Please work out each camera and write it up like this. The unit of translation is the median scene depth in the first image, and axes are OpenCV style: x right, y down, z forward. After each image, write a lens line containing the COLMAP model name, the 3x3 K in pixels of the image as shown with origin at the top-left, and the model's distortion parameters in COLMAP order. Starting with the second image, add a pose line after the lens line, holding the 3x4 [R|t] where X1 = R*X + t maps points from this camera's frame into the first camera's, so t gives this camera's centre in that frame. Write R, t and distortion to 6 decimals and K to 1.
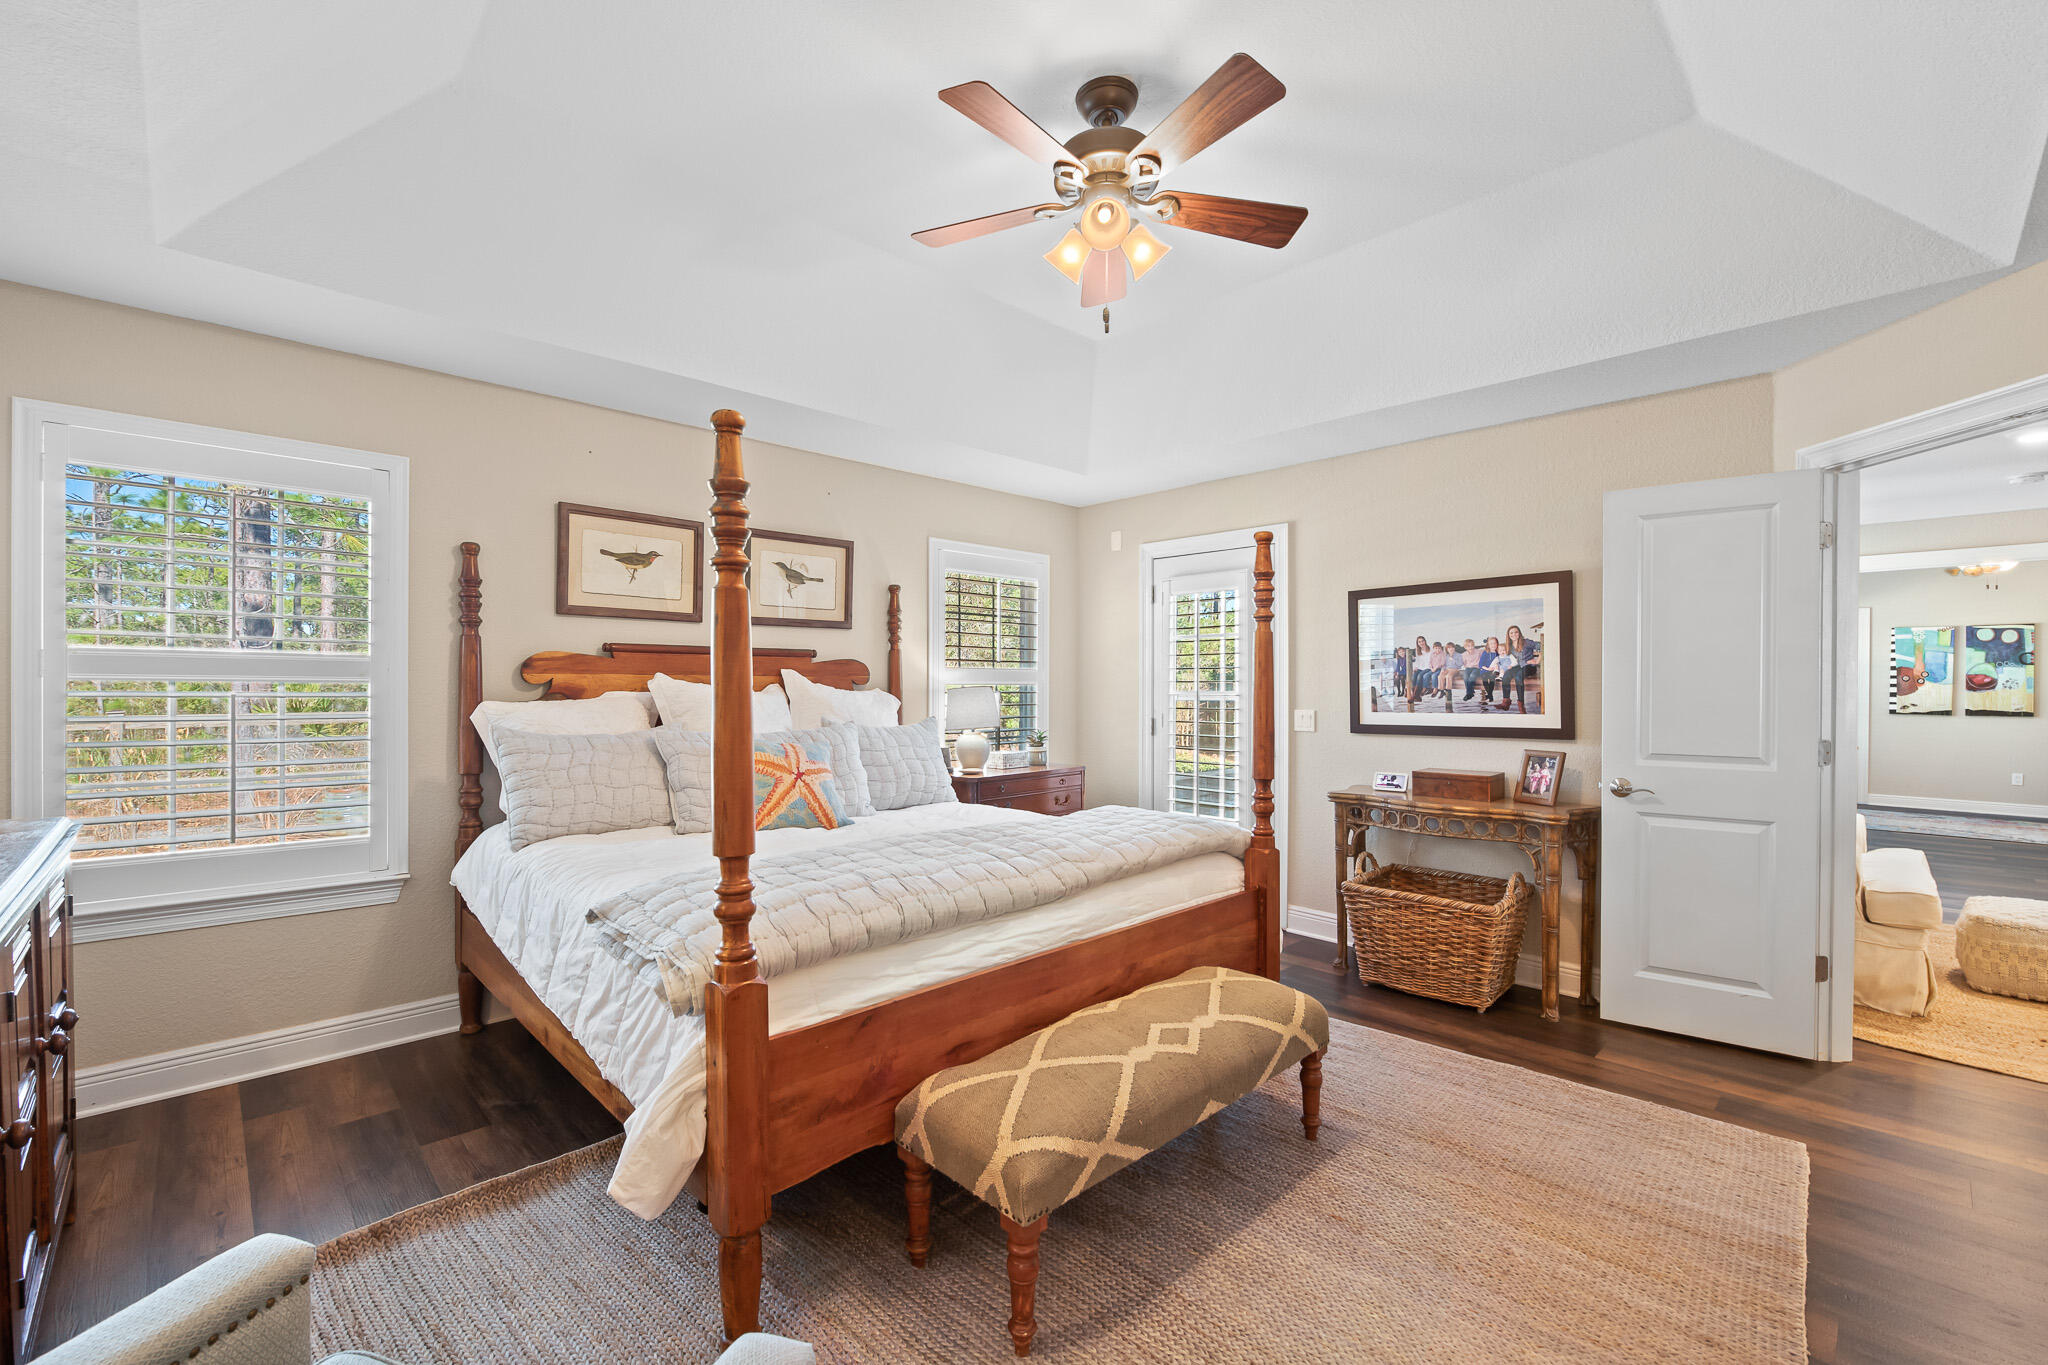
lens RADIAL K [[833.7, 0, 1043.2], [0, 833.7, 692.3], [0, 0, 1]] dist [-0.003547, -0.001677]
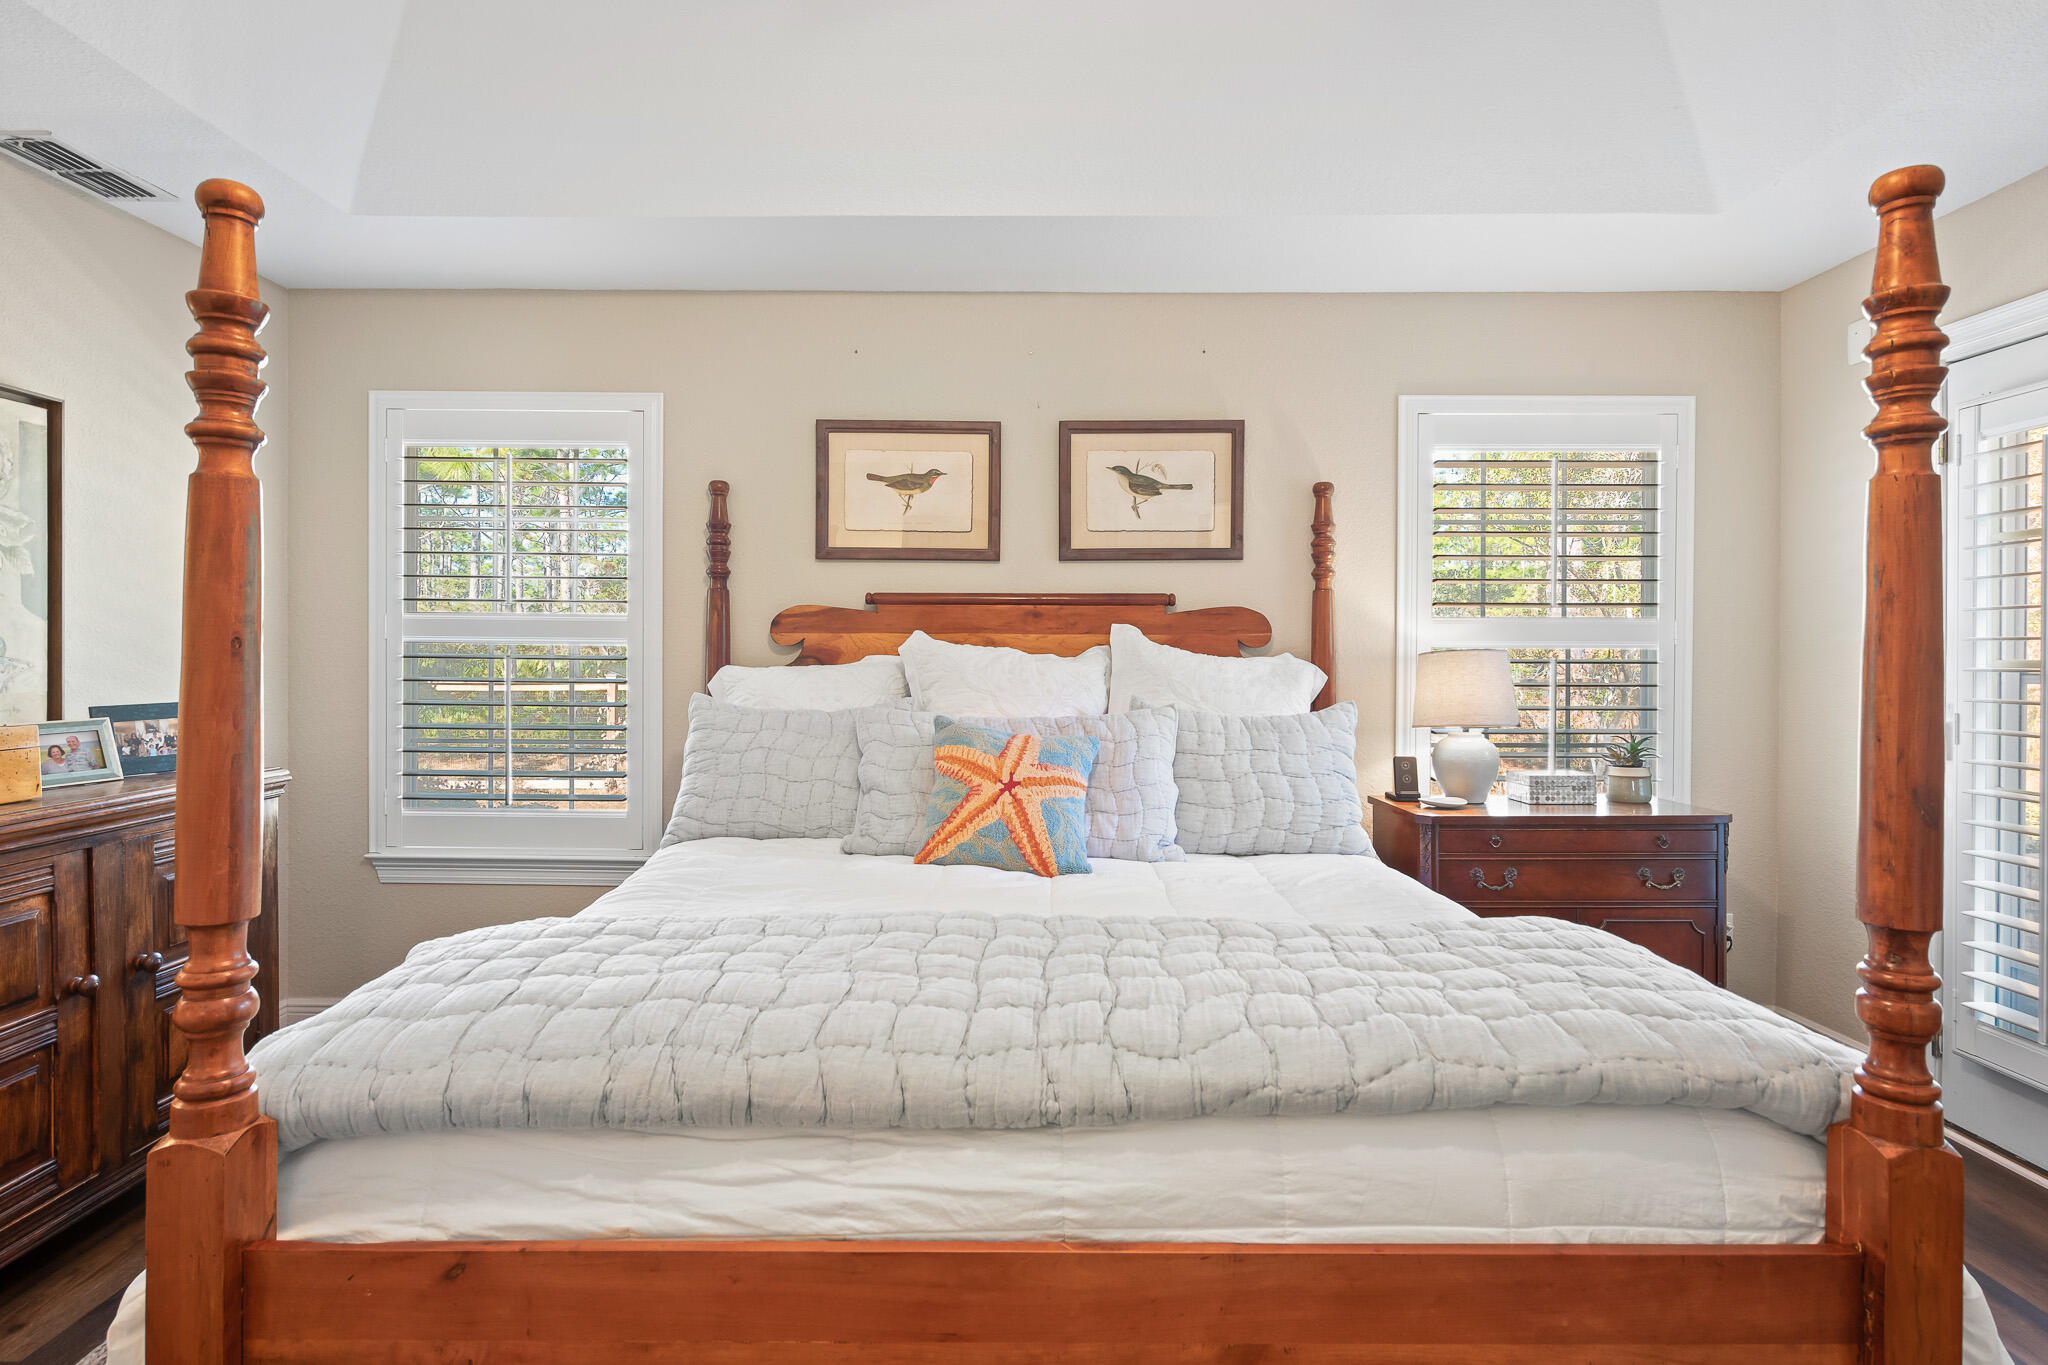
lens RADIAL K [[1045.0, 0, 1027.9], [0, 1045.0, 664.6], [0, 0, 1]] dist [0.008748, -0.004728]
pose [[0.716797, 0.009191, -0.697222, 0.217329], [-0.007390, 0.999957, 0.005585, 0.000861], [0.697243, 0.001149, 0.716834, 0.330098]]
